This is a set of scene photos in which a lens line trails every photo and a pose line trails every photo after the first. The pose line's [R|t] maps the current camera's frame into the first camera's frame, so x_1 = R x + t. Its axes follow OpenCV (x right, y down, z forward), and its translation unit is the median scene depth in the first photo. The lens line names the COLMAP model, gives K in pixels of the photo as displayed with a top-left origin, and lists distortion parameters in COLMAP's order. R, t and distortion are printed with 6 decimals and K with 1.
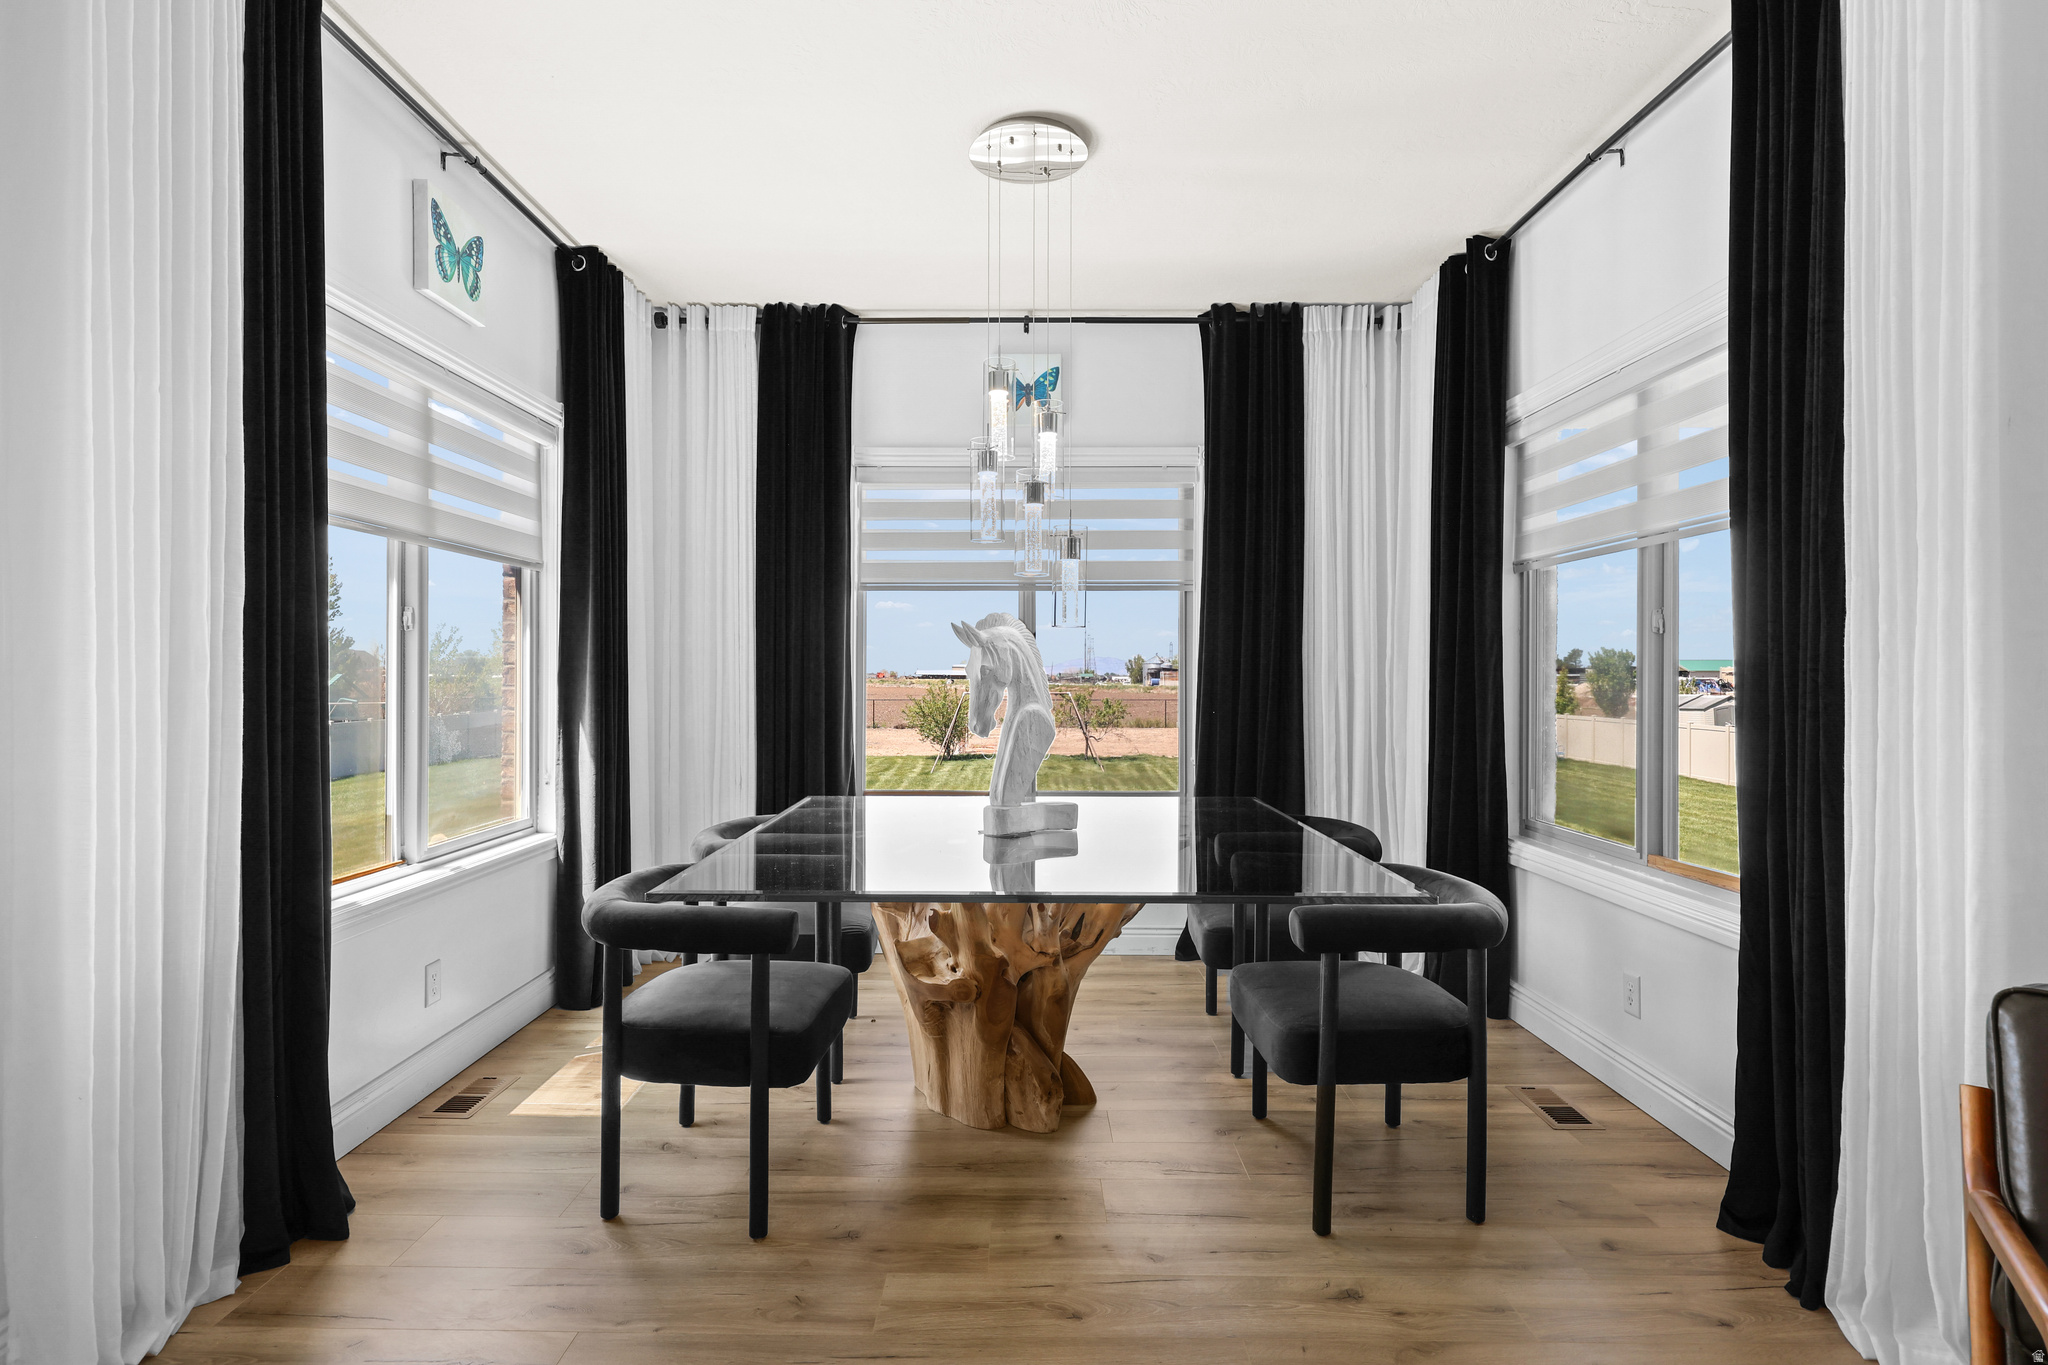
lens RADIAL K [[1037.2, 0, 1016.6], [0, 1037.2, 677.6], [0, 0, 1]] dist [0.001148, 0.000123]
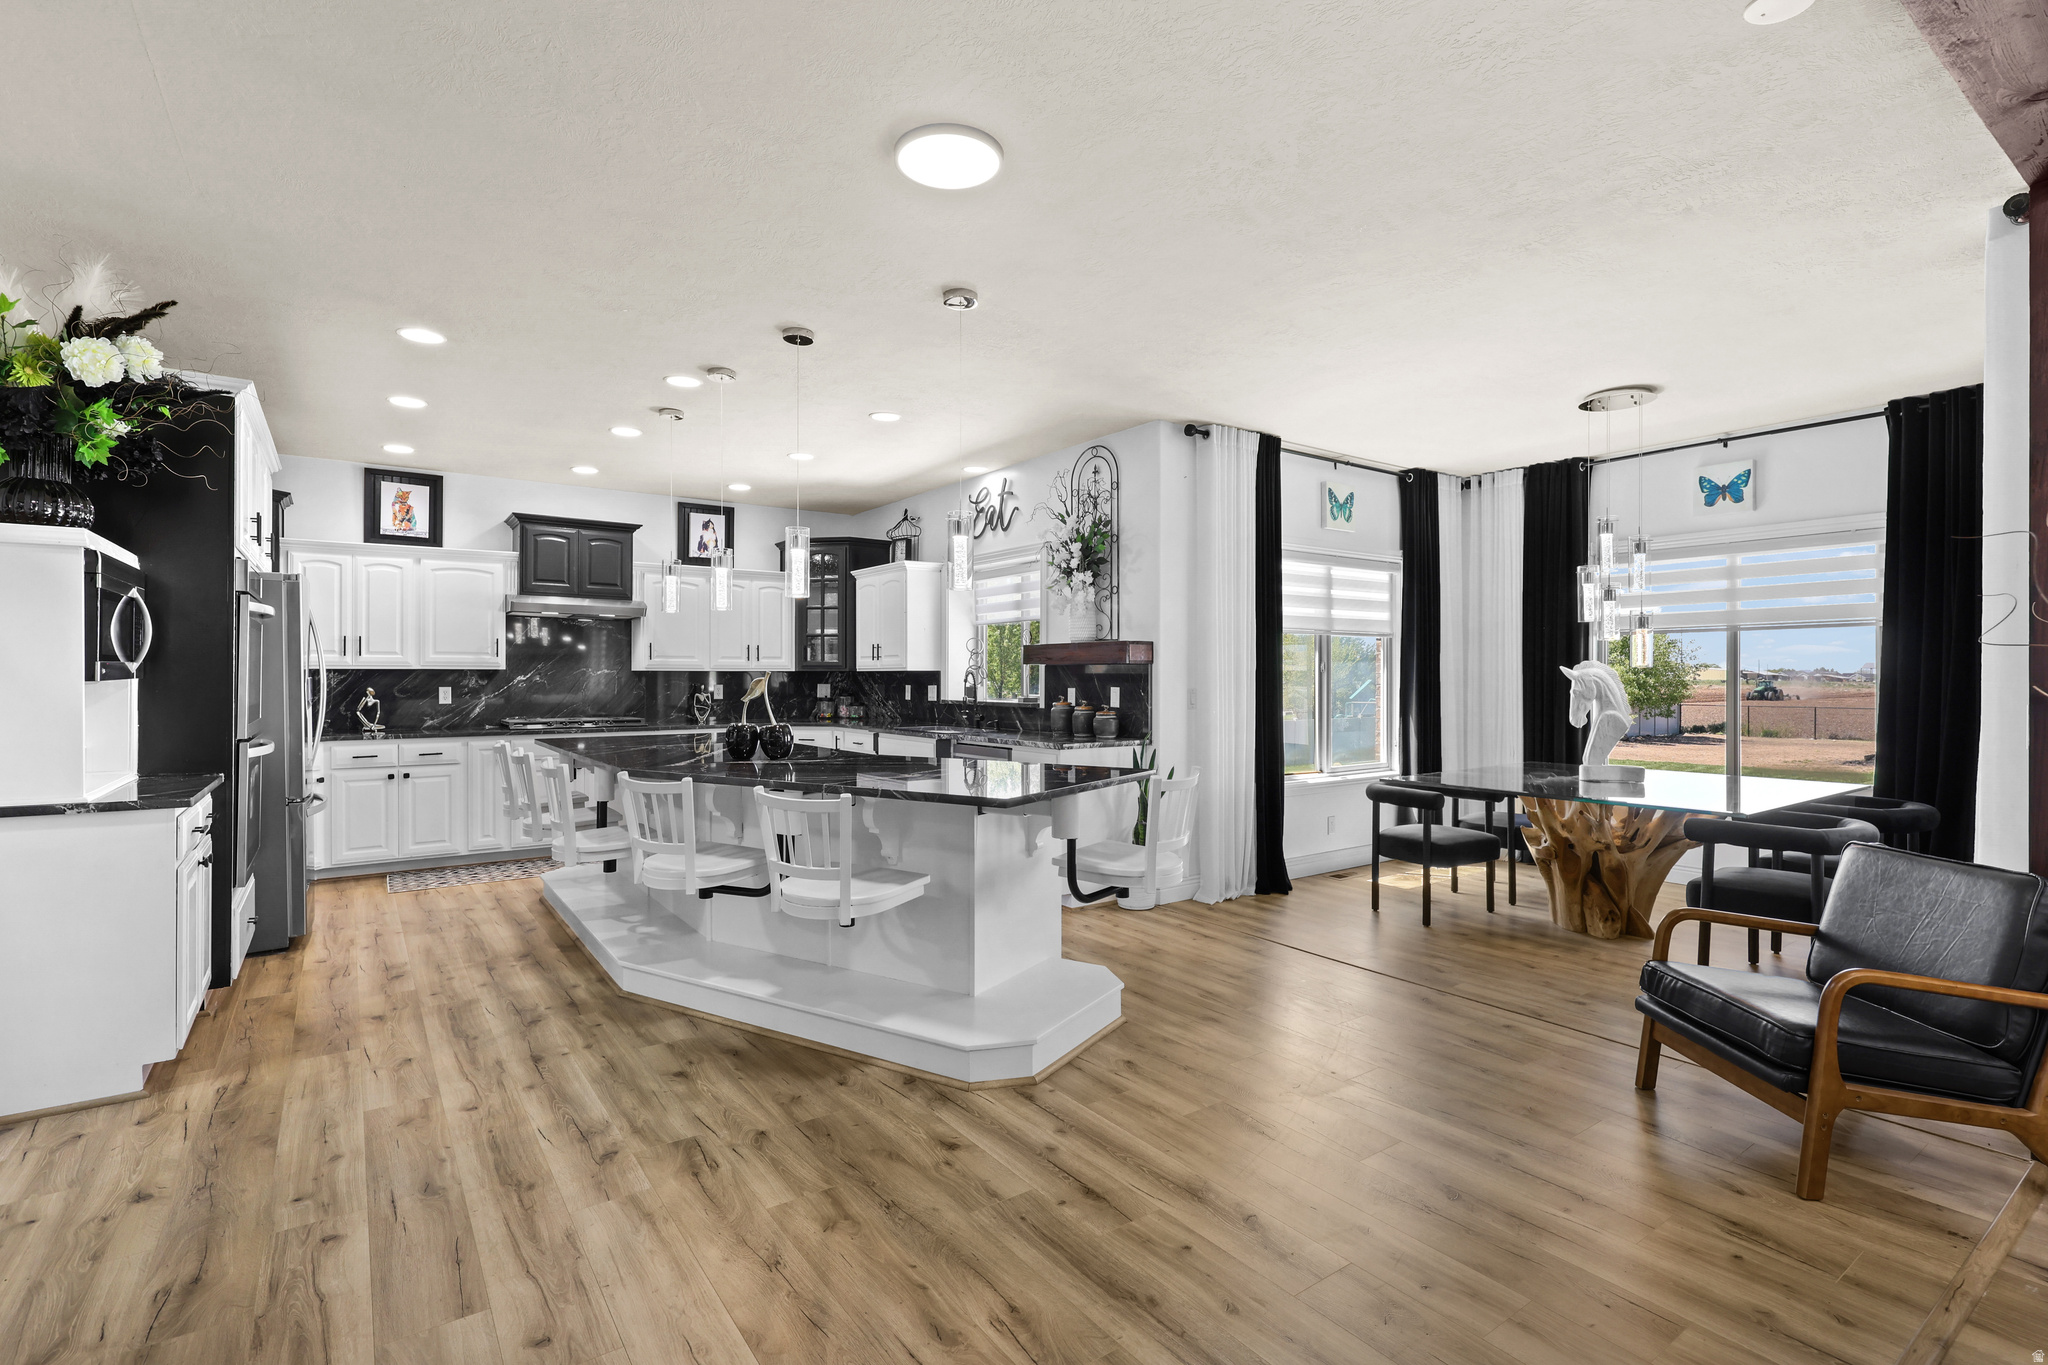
lens RADIAL K [[947.6, 0, 1012.4], [0, 947.6, 677.1], [0, 0, 1]] dist [0.003859, -0.000296]
pose [[0.586488, -0.002509, -0.809954, 0.726260], [0.001330, 0.999997, -0.002135, -0.030676], [0.809957, 0.000175, 0.586489, -0.805987]]
